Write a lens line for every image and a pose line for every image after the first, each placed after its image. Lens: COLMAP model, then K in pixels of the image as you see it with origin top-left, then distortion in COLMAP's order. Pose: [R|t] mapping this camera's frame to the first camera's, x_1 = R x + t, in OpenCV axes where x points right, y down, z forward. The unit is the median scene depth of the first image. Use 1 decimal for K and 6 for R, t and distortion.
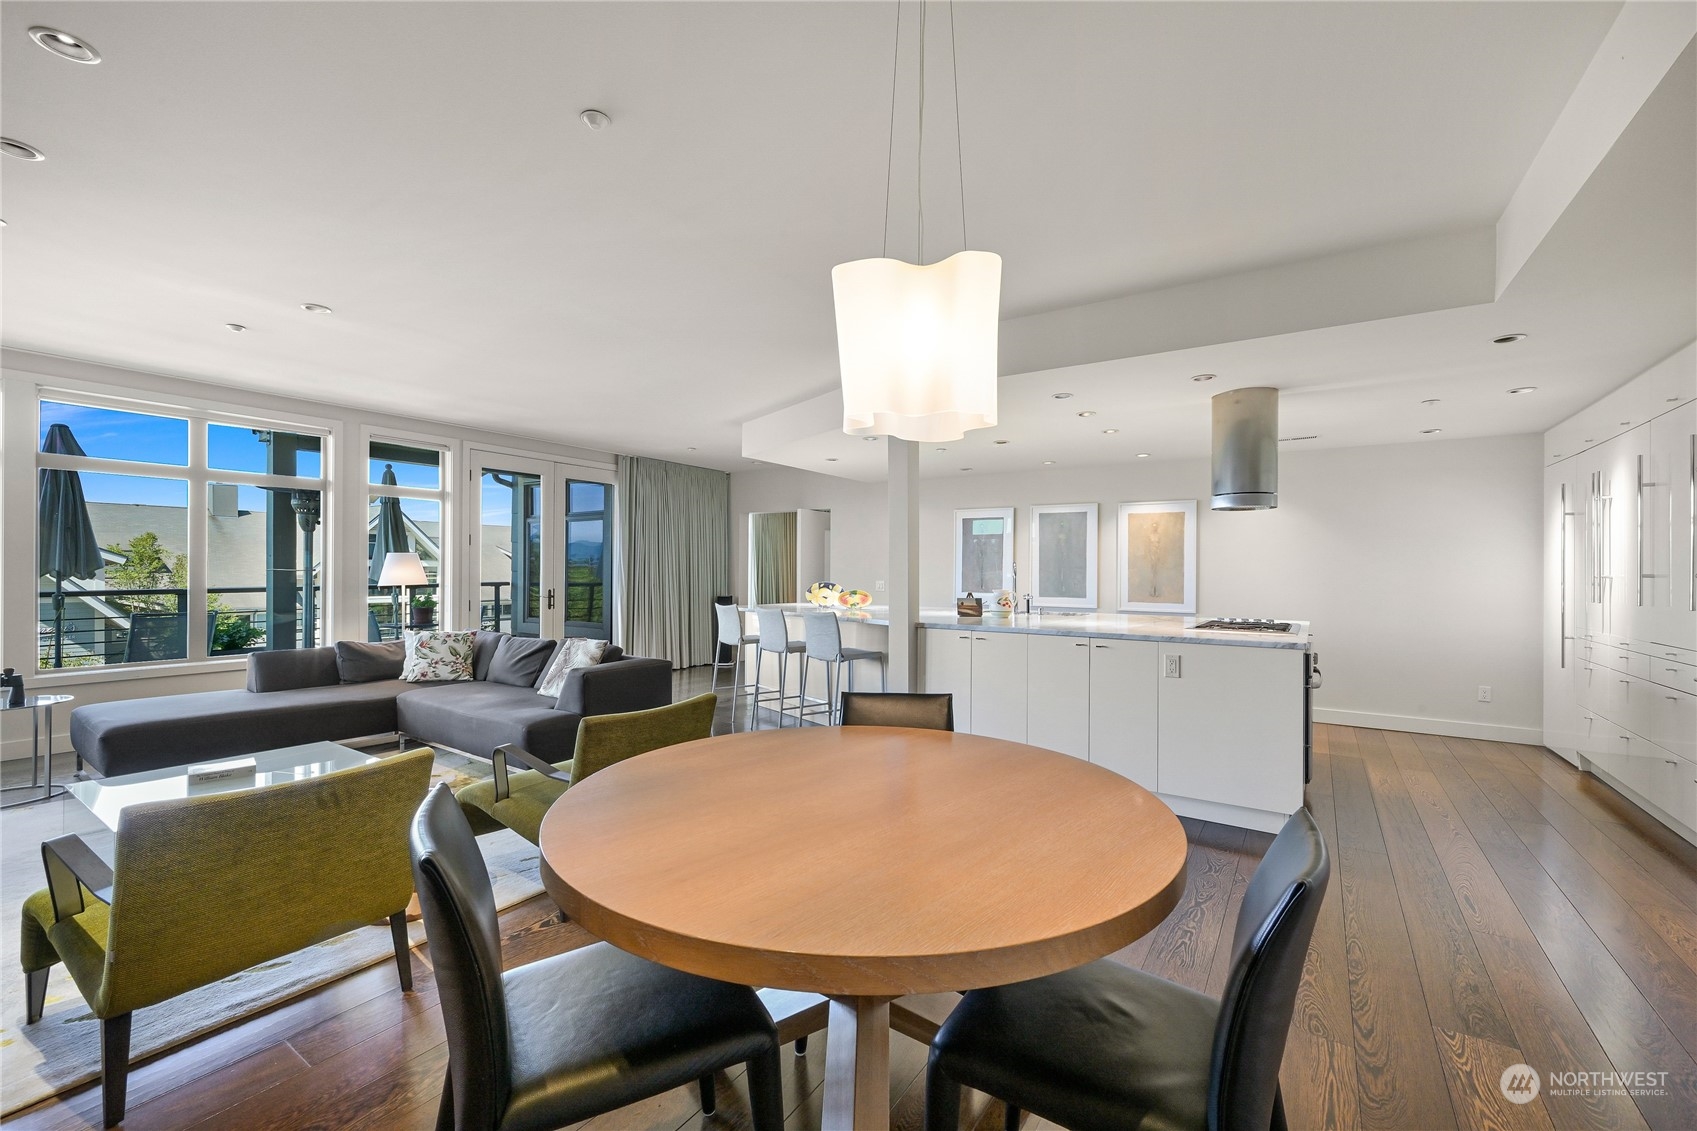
lens RADIAL K [[685.8, 0, 856.7], [0, 685.8, 568.9], [0, 0, 1]] dist [-0.001811, -0.000192]
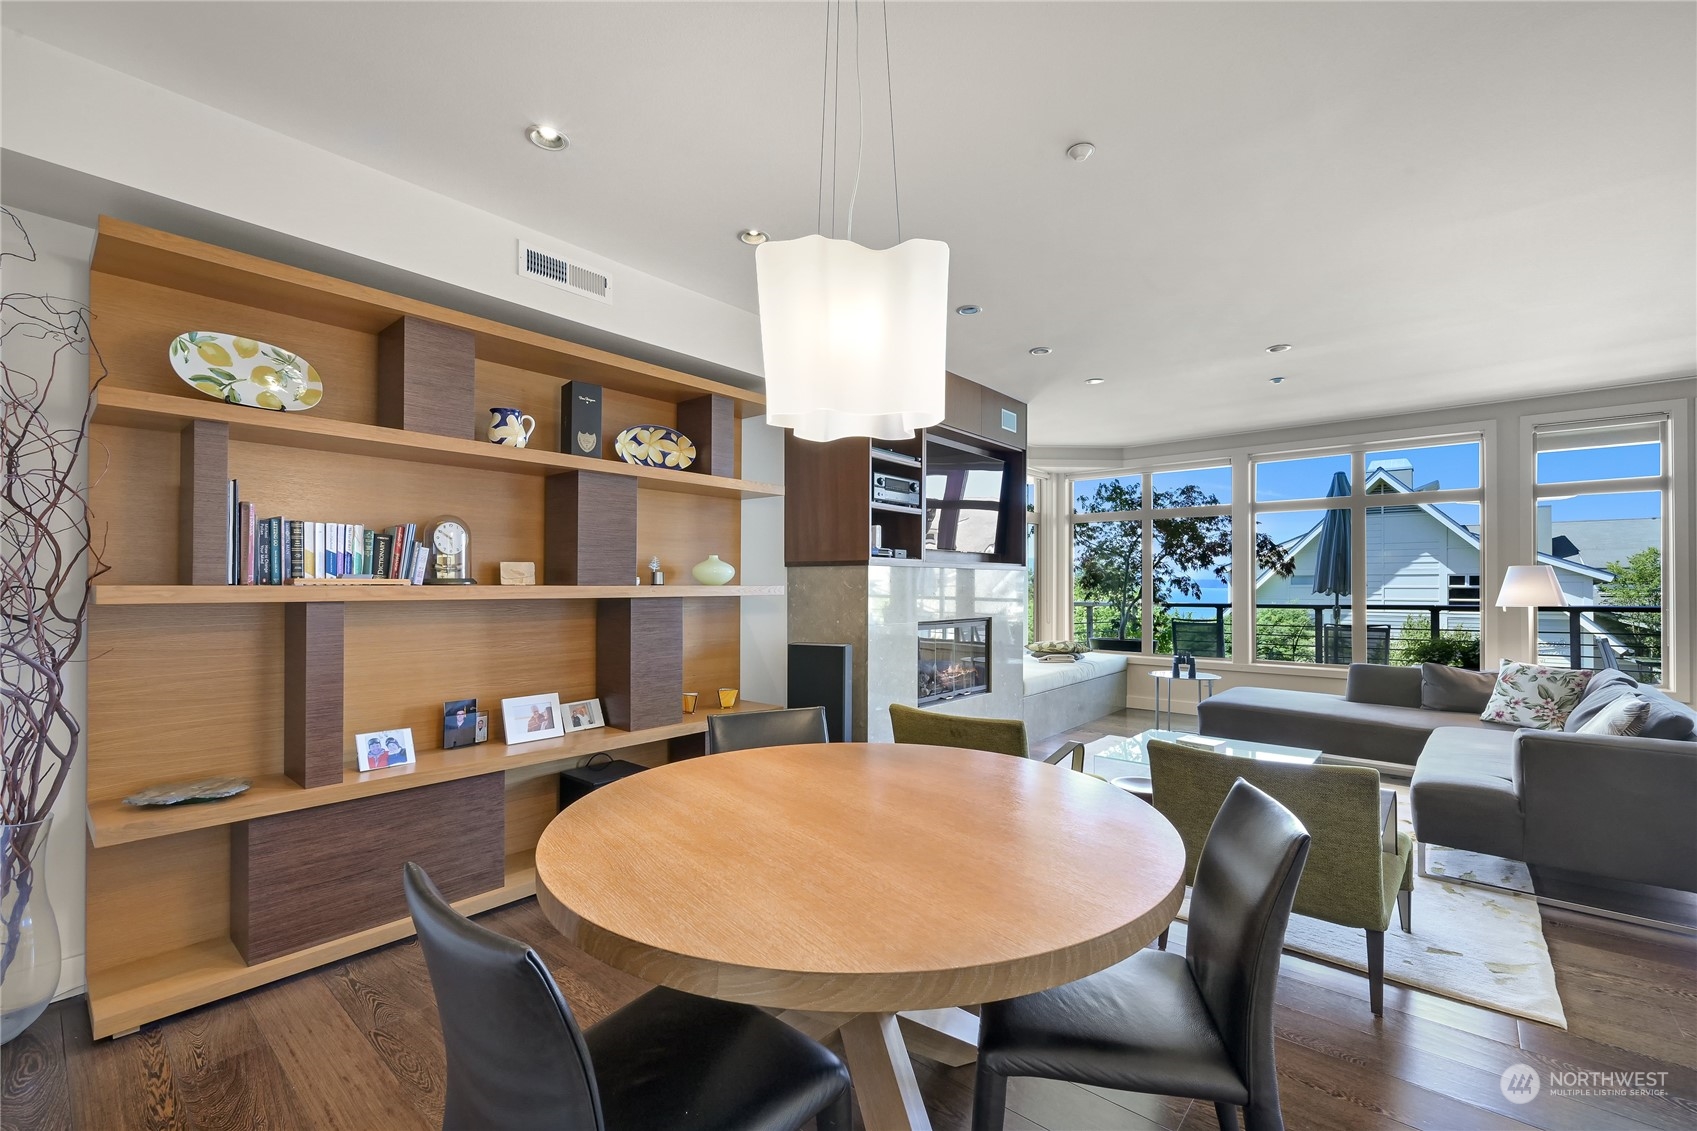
lens RADIAL K [[721.2, 0, 861.7], [0, 721.2, 580.5], [0, 0, 1]] dist [-0.002442, -0.000101]
pose [[-0.107207, -0.011190, -0.994174, 0.239830], [0.002220, 0.999931, -0.011494, 0.001281], [0.994234, -0.003439, -0.107174, 0.256932]]
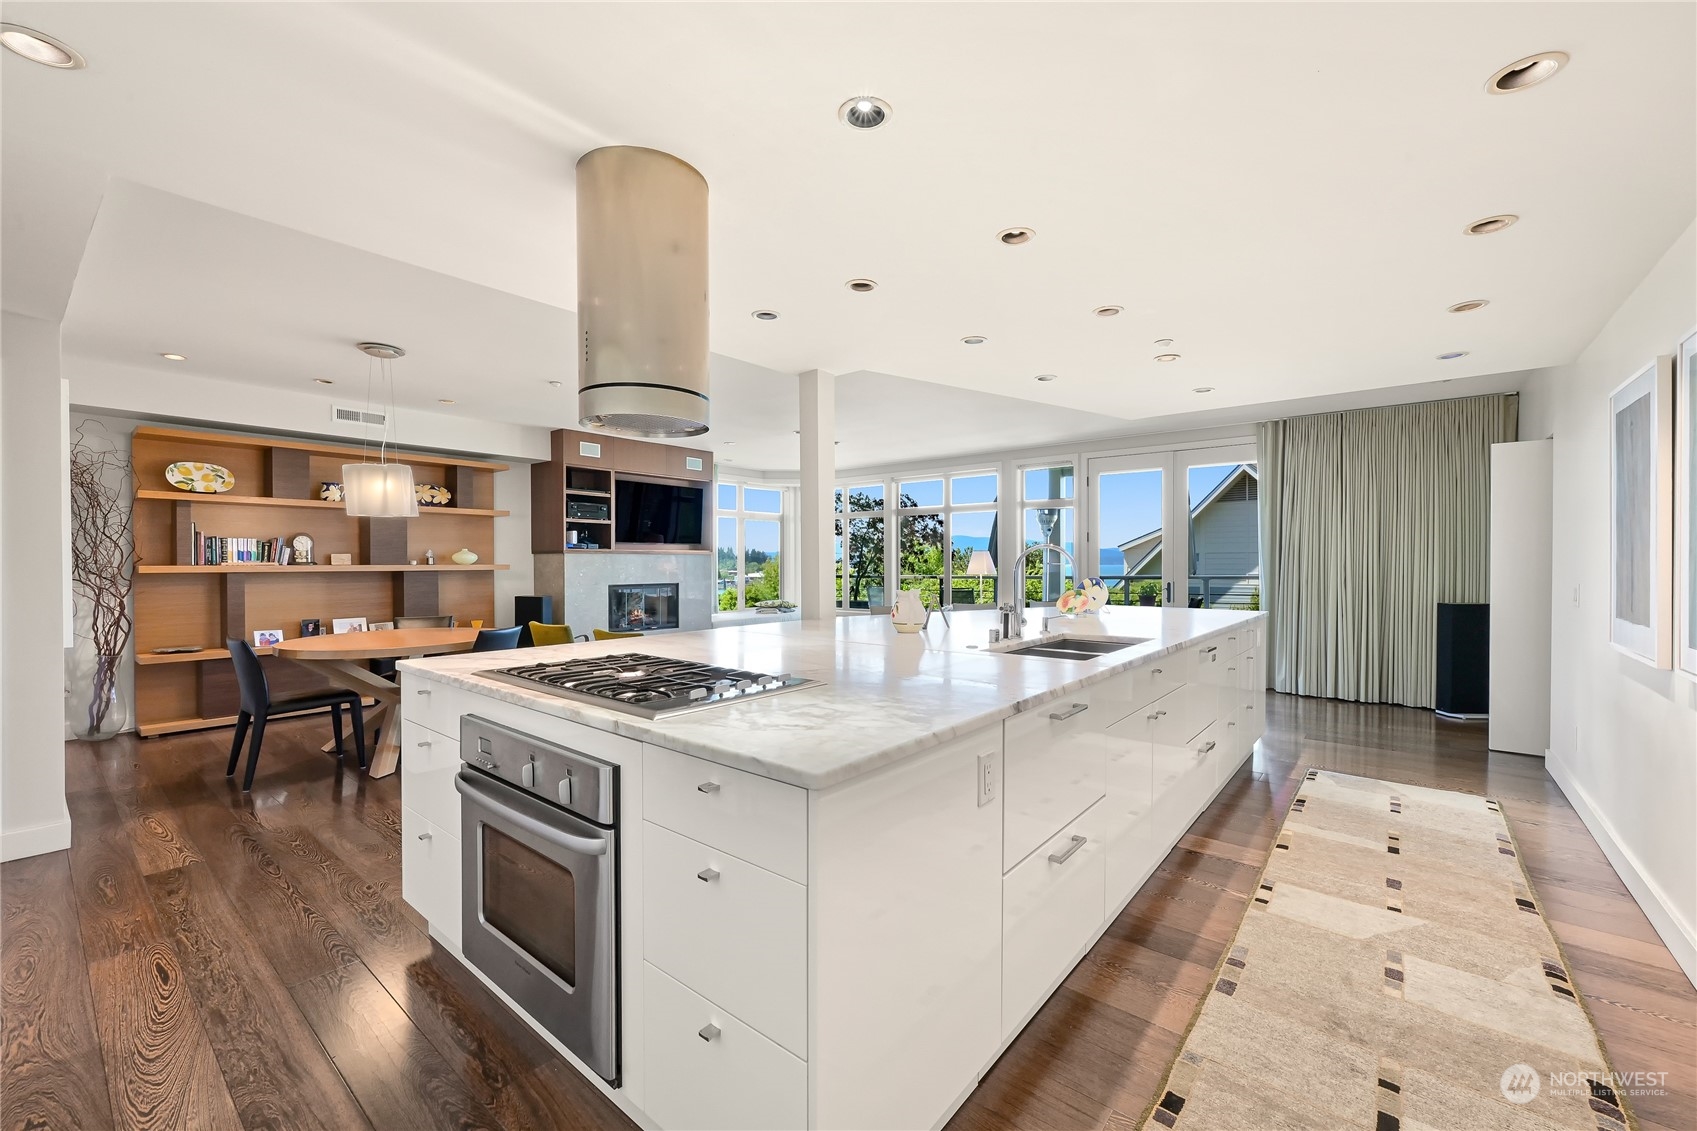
lens RADIAL K [[683.1, 0, 867.8], [0, 683.1, 568.9], [0, 0, 1]] dist [-0.000084, -0.000246]
pose [[-0.081123, 0.003632, -0.996698, 0.653571], [0.006624, 0.999973, 0.003105, 0.005331], [0.996682, -0.006350, -0.081145, 0.760517]]
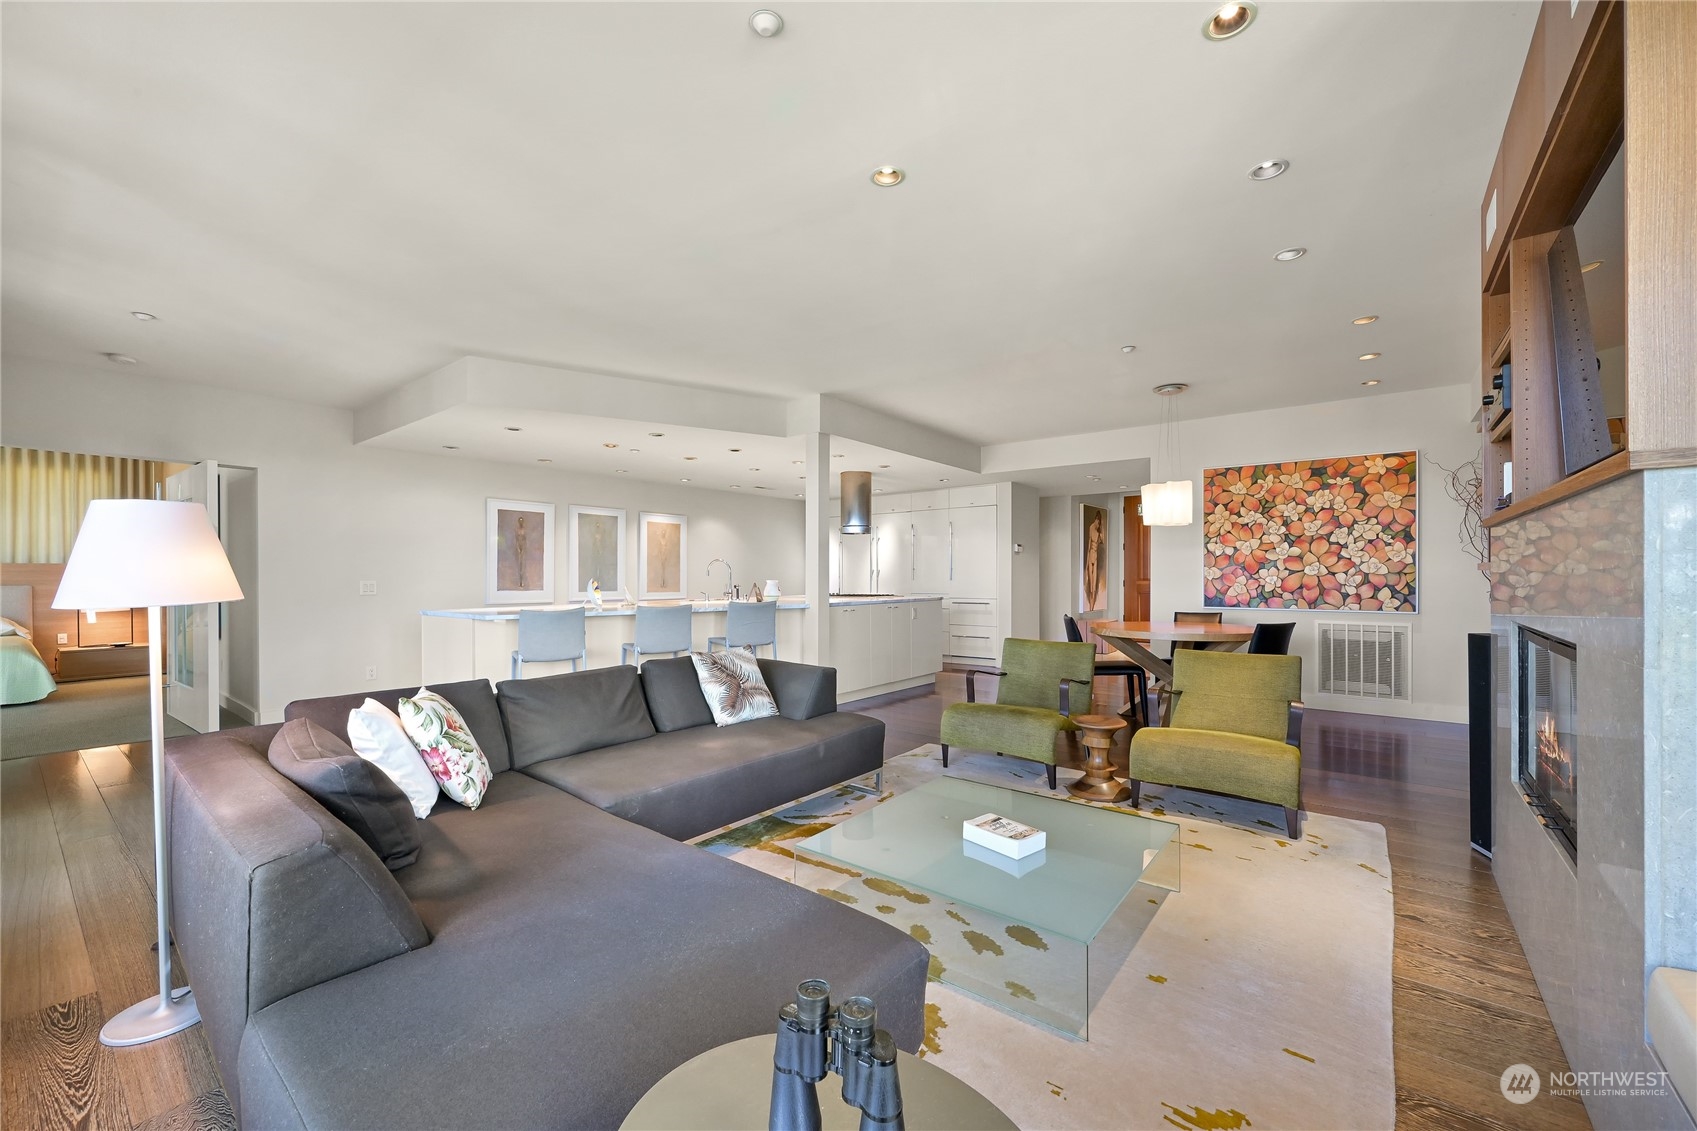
lens RADIAL K [[681.1, 0, 853.6], [0, 681.1, 566.9], [0, 0, 1]] dist [0.001870, -0.000411]
pose [[0.076510, 0.003336, 0.997063, -0.826332], [-0.000584, 0.999994, -0.003301, 0.006074], [-0.997069, -0.000330, 0.076512, 0.549012]]
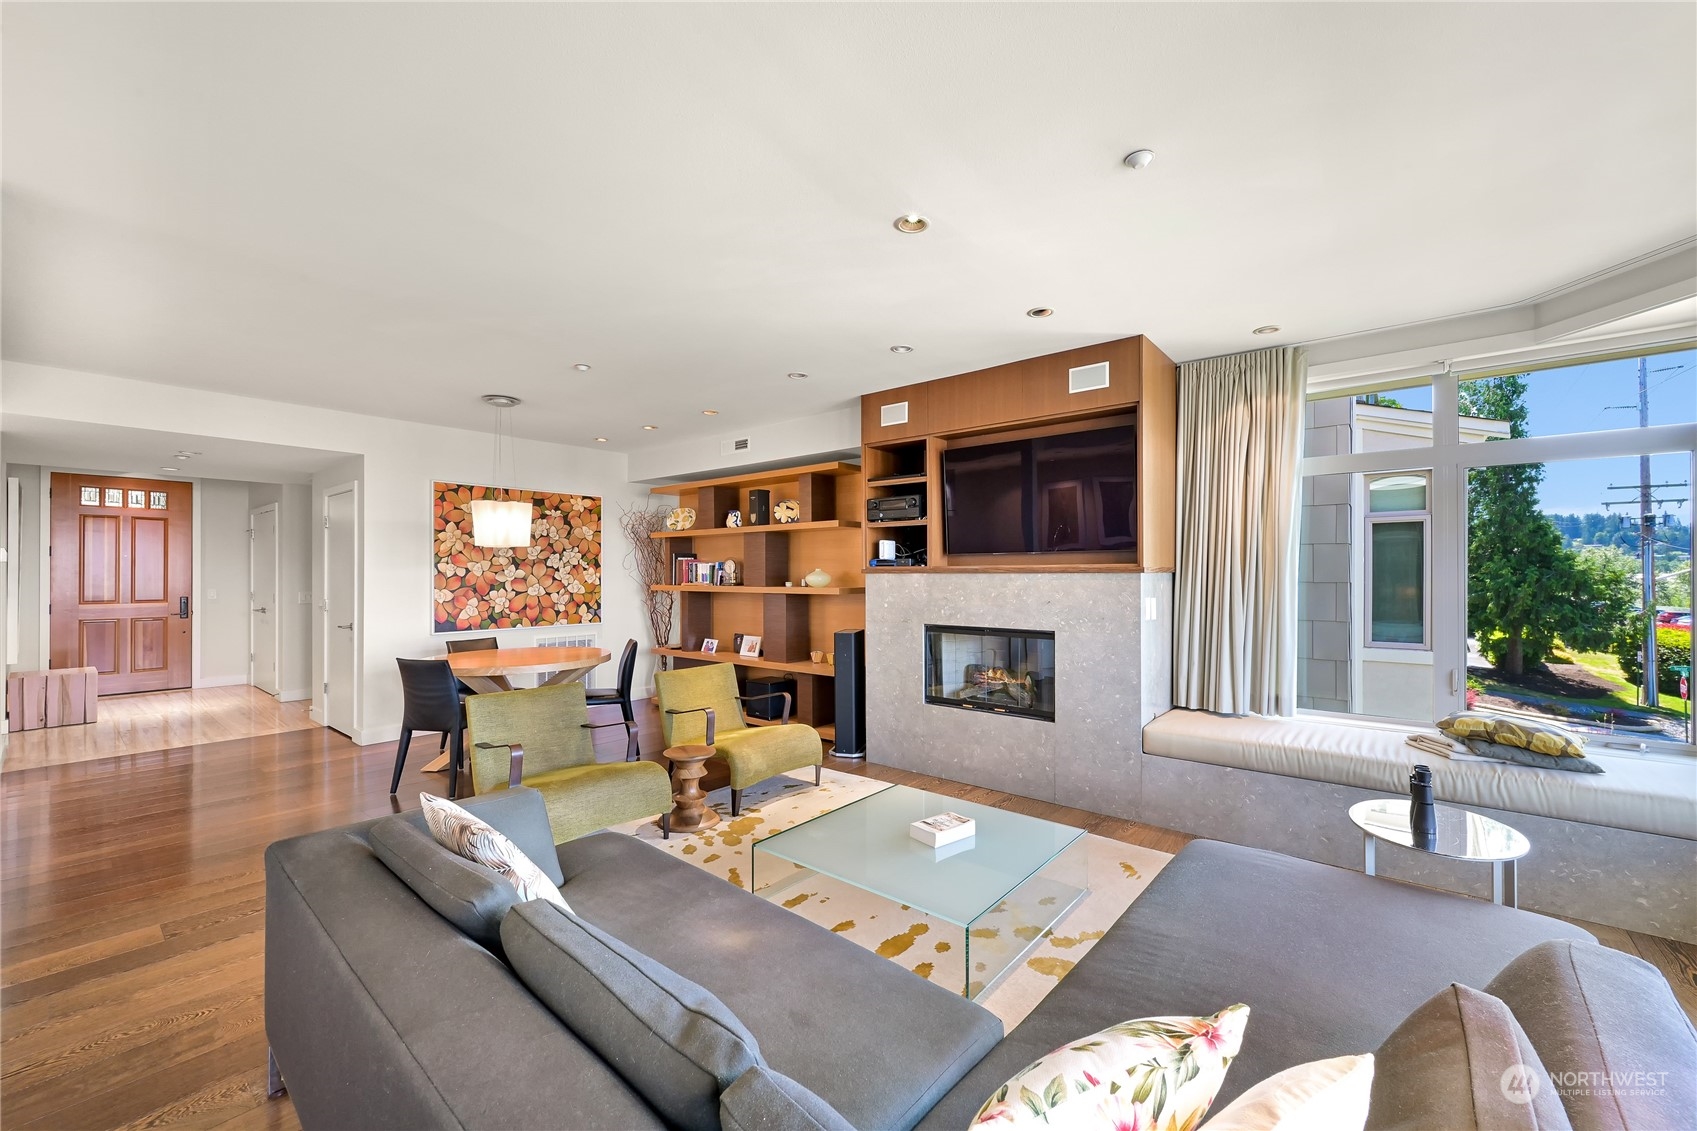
lens RADIAL K [[673.6, 0, 854.2], [0, 673.6, 571.7], [0, 0, 1]] dist [-0.000725, -0.000085]
pose [[-0.994478, -0.002171, 0.104924, -0.448005], [-0.002848, 0.999976, -0.006306, -0.016215], [-0.104908, -0.006570, -0.994460, 0.936967]]
